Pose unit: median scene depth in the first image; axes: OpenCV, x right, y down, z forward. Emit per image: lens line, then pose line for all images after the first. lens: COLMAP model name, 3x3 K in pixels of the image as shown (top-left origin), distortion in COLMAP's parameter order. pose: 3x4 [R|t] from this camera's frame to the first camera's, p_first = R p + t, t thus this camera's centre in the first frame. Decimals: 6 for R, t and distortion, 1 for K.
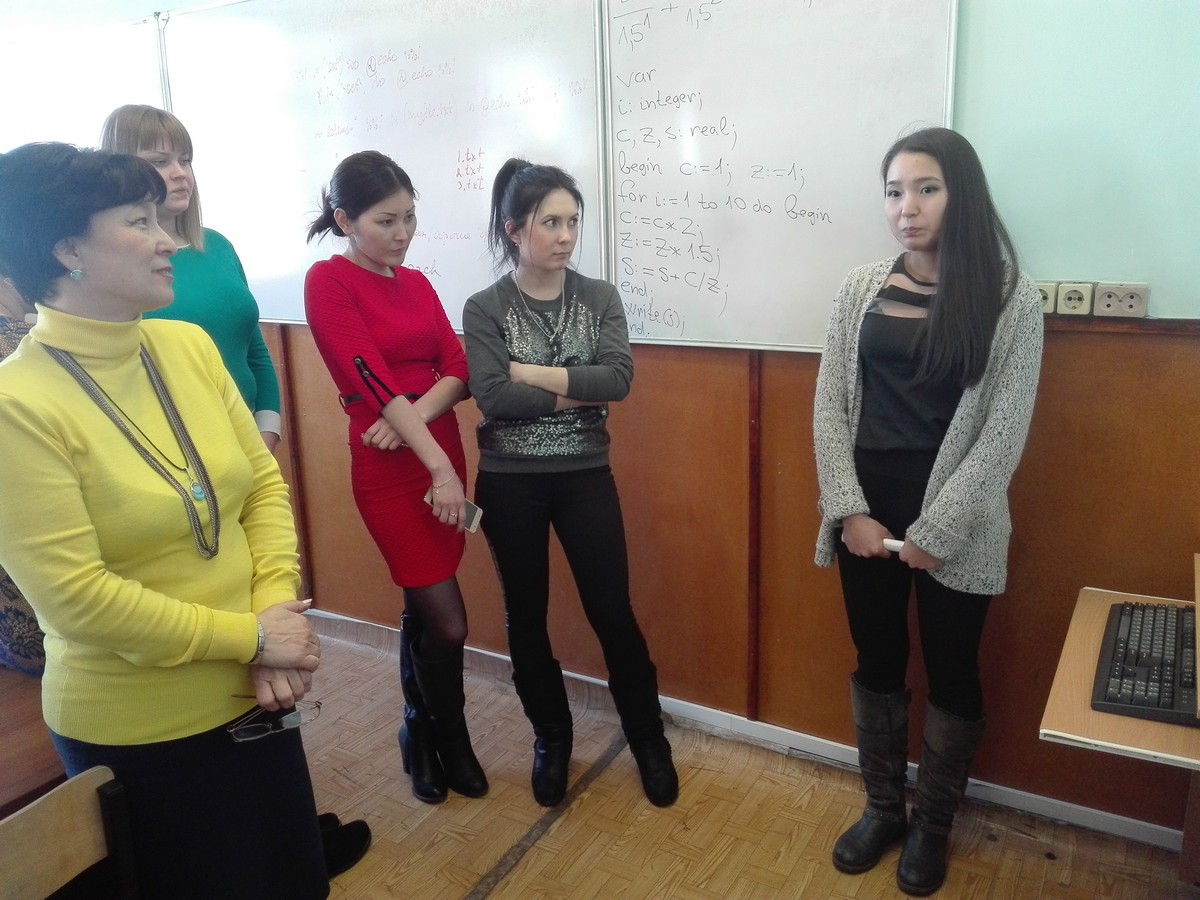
lens RADIAL K [[1022.4, 0, 602.3], [0, 1022.4, 446.3], [0, 0, 1]] dist [0.092506, -0.159424]
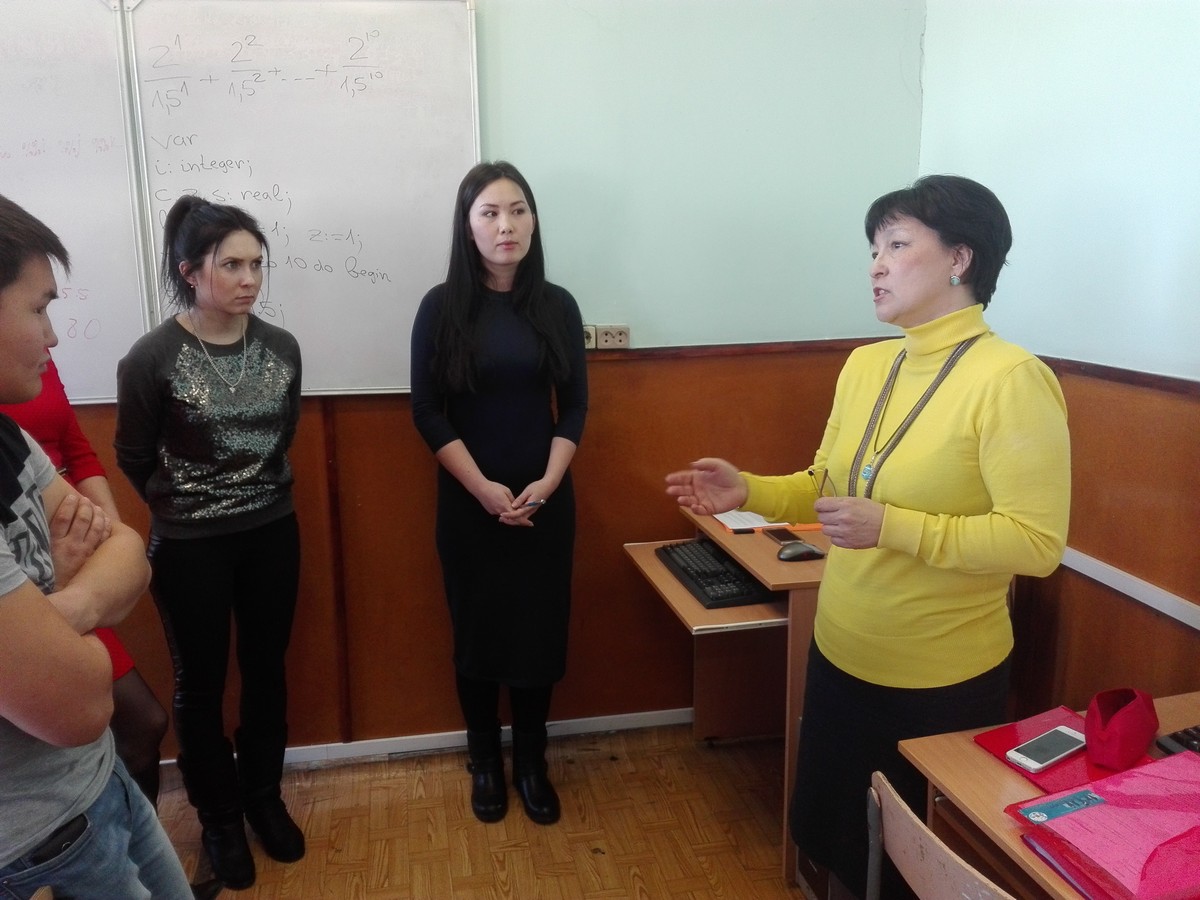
lens RADIAL K [[937.3, 0, 600.0], [0, 937.3, 450.0], [0, 0, 1]] dist [0.003845, 0.004536]
pose [[0.738191, -0.101092, 0.666974, -0.339570], [0.151804, 0.988243, -0.018227, 0.027785], [-0.657289, 0.114704, 0.744858, 0.078745]]
